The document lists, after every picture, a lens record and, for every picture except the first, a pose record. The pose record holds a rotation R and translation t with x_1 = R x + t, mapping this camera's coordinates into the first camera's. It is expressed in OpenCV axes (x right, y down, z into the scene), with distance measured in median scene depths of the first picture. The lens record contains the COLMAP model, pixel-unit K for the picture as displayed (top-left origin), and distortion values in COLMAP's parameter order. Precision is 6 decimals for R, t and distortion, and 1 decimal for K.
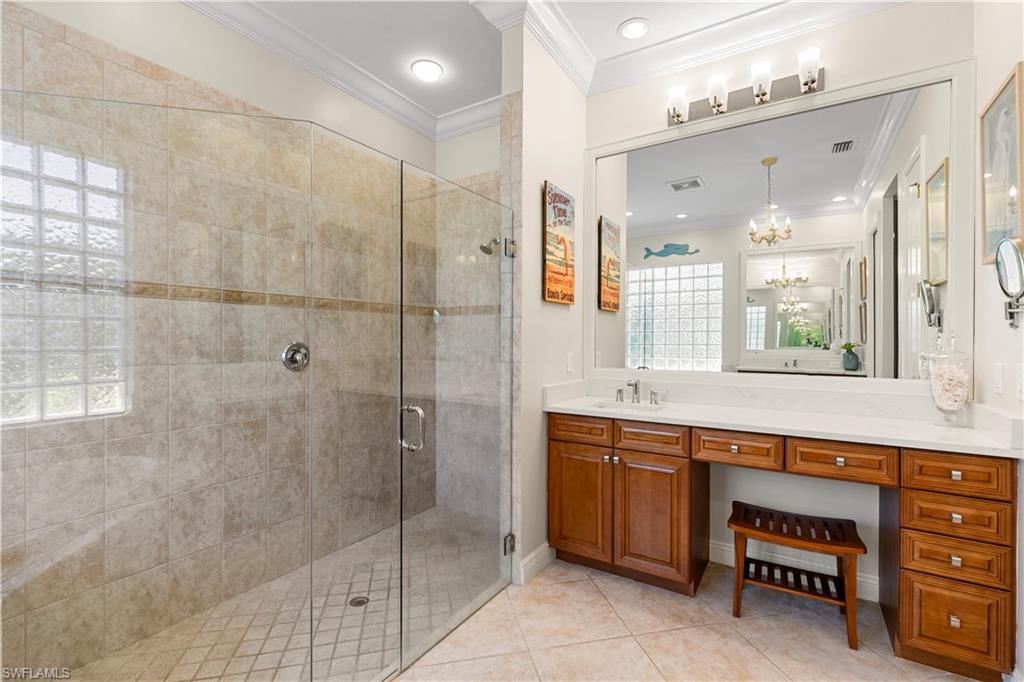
lens RADIAL K [[462.2, 0, 515.1], [0, 462.2, 338.5], [0, 0, 1]] dist [0.002791, 0.000185]
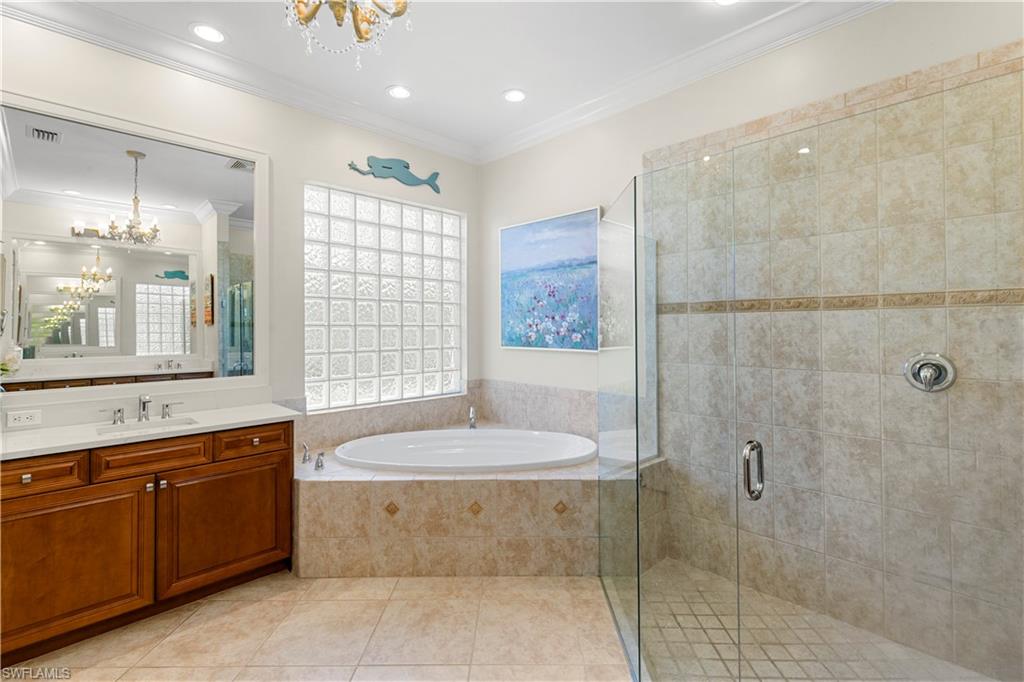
lens RADIAL K [[462.2, 0, 516.2], [0, 462.2, 334.6], [0, 0, 1]] dist [0.002791, 0.000185]
pose [[-0.231479, -0.005143, -0.972826, 0.480919], [-0.009646, 0.999949, -0.002991, -0.015872], [0.972792, 0.008692, -0.231517, 0.586573]]
